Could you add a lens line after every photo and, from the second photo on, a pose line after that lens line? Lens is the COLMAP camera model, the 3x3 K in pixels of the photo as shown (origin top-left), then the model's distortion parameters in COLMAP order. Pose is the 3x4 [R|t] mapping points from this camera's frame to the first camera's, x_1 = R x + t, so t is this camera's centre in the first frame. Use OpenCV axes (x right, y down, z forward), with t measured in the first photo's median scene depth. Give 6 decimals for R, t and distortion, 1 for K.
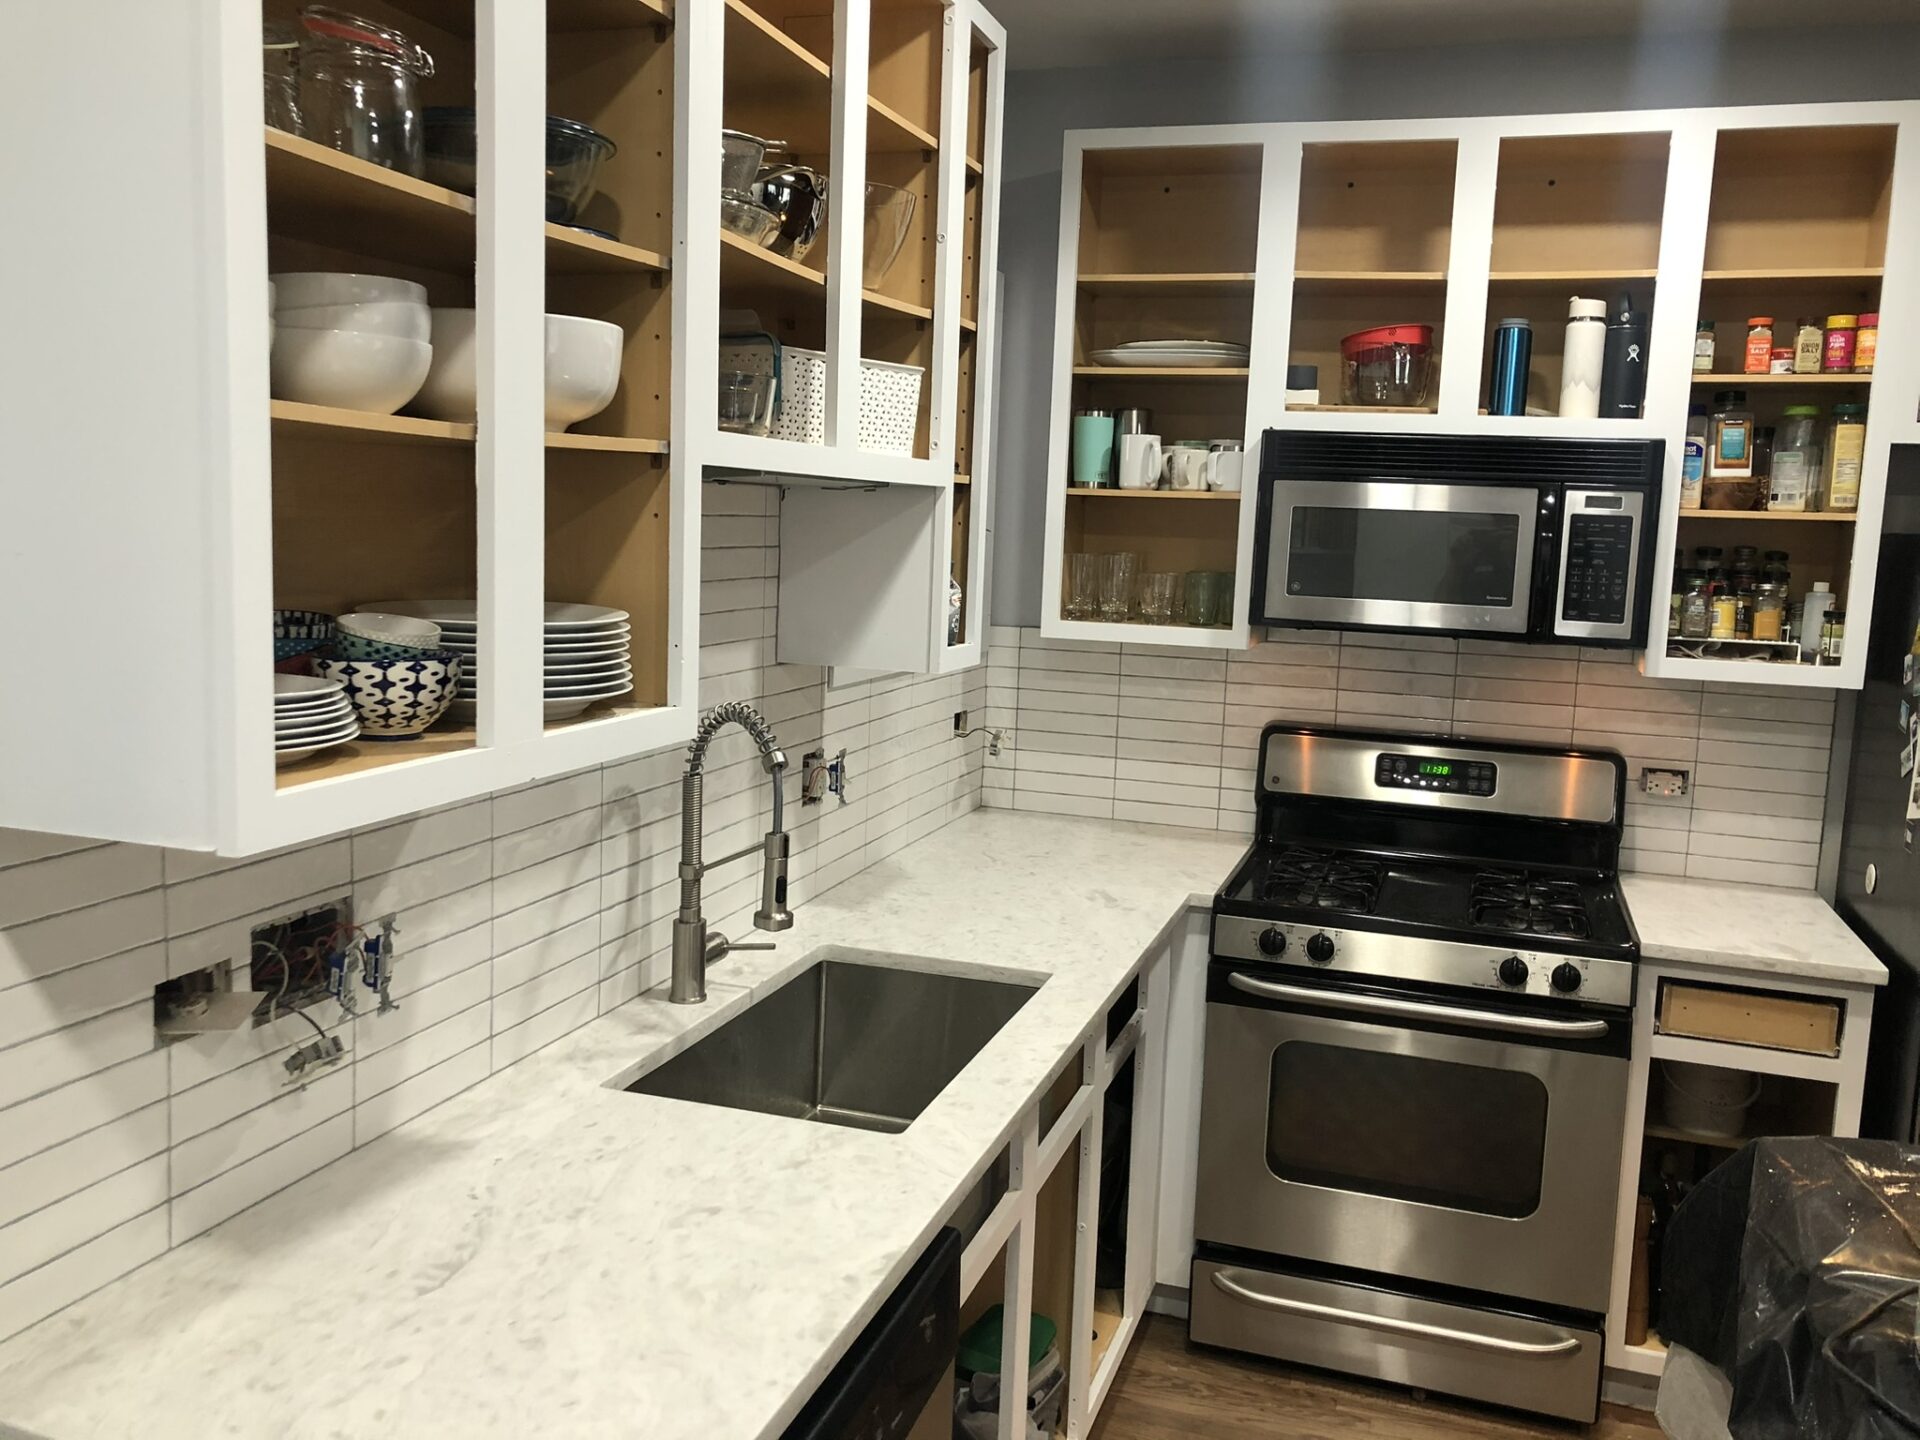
lens RADIAL K [[1589.6, 0, 954.7], [0, 1589.6, 715.9], [0, 0, 1]] dist [0.035668, -0.015932]
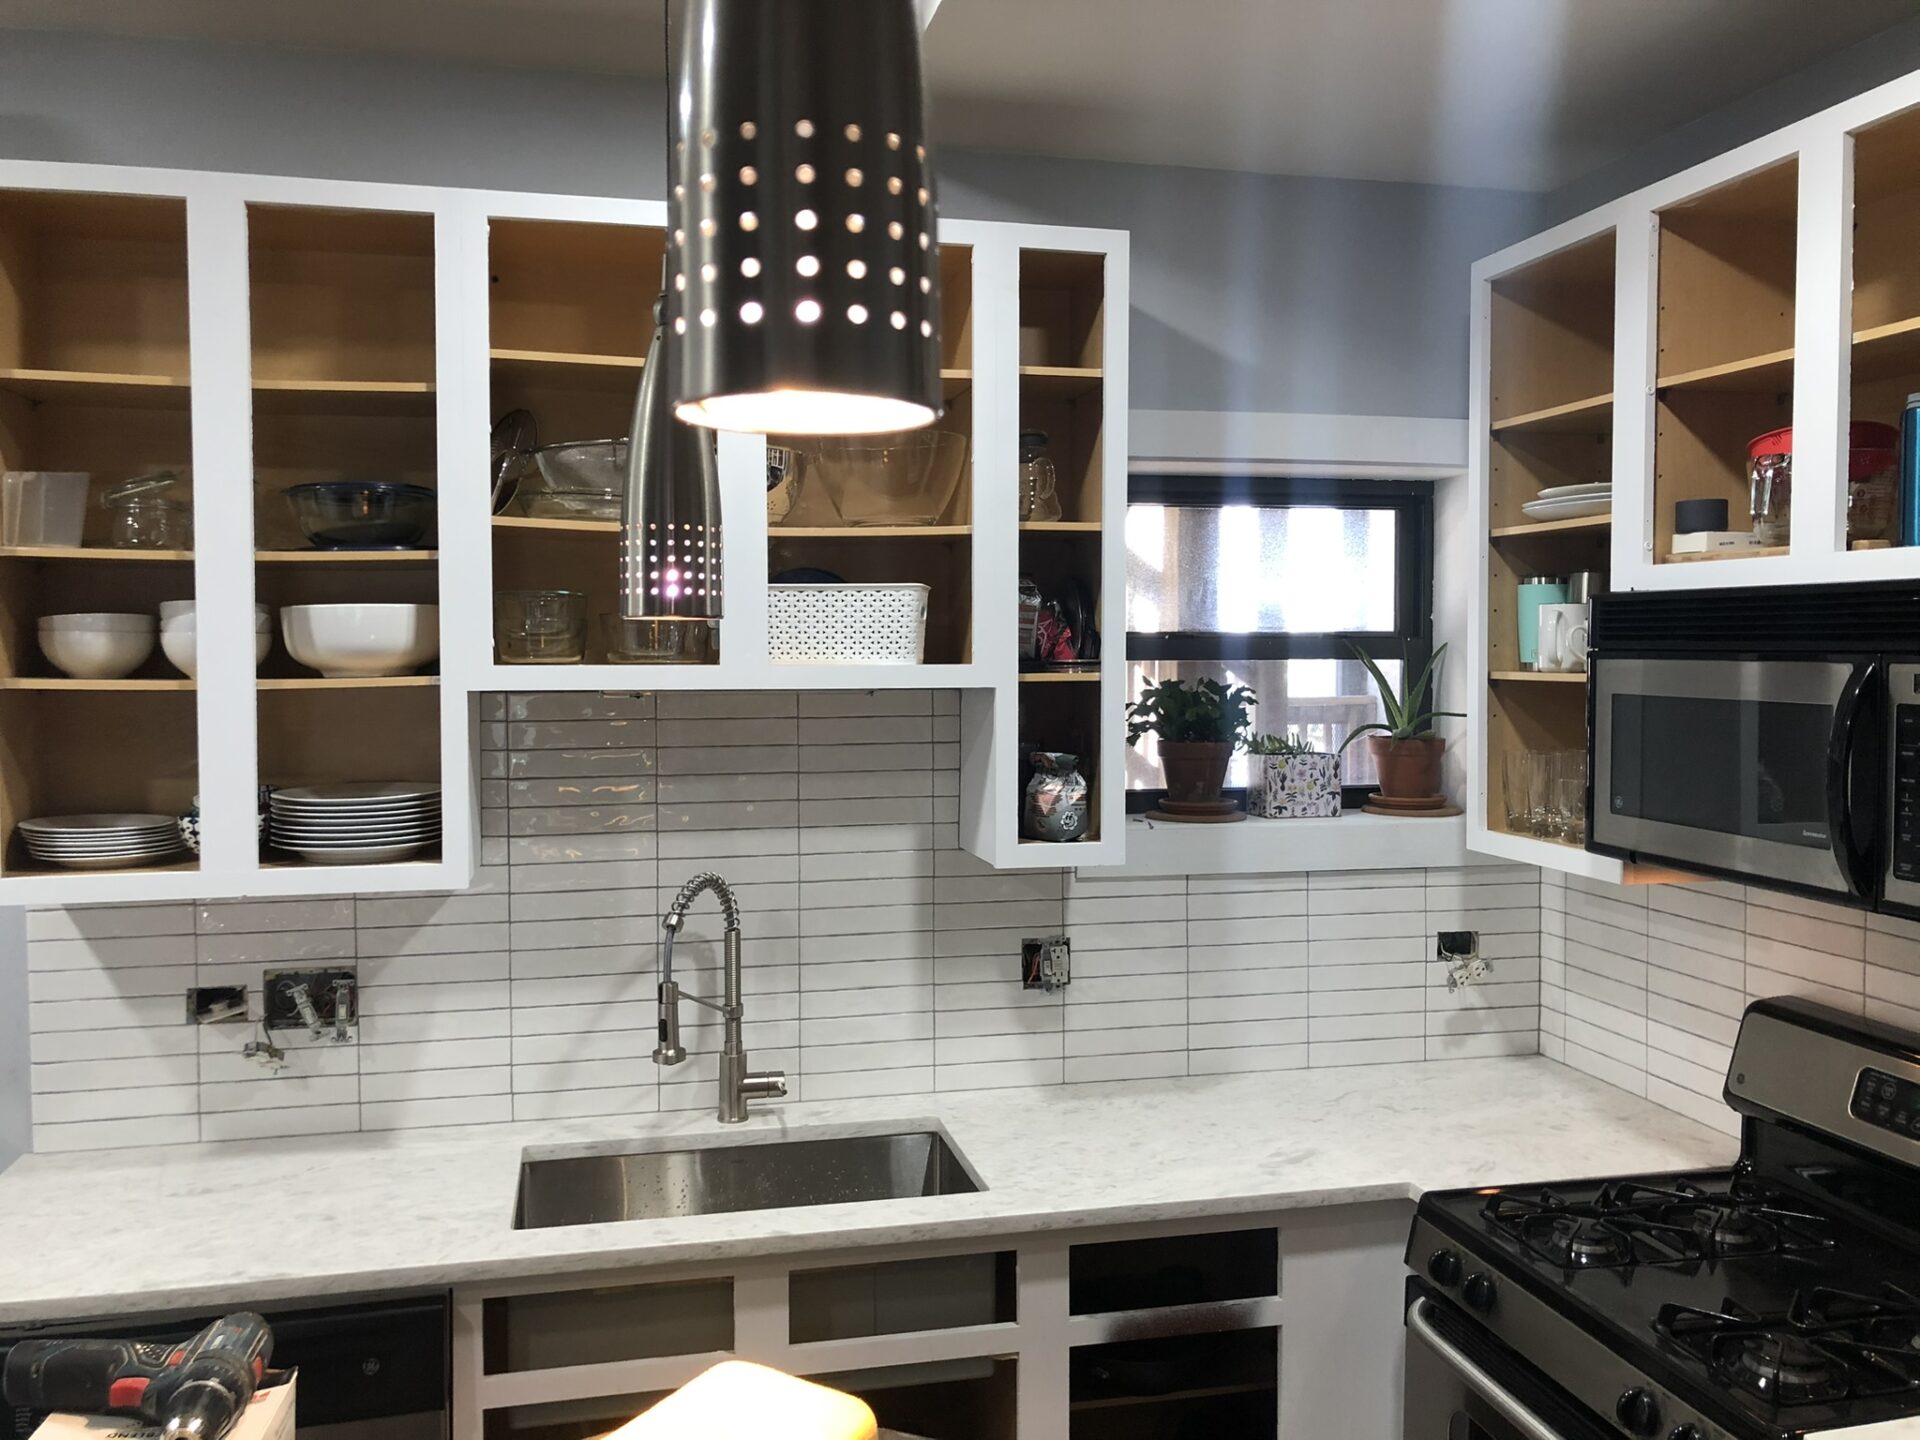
lens RADIAL K [[1589.6, 0, 955.8], [0, 1589.6, 717.7], [0, 0, 1]] dist [0.035668, -0.015932]
pose [[0.503821, -0.003343, -0.863802, 1.144064], [-0.088346, 0.994549, -0.055377, -0.086170], [0.859279, 0.104214, 0.500779, 0.607759]]
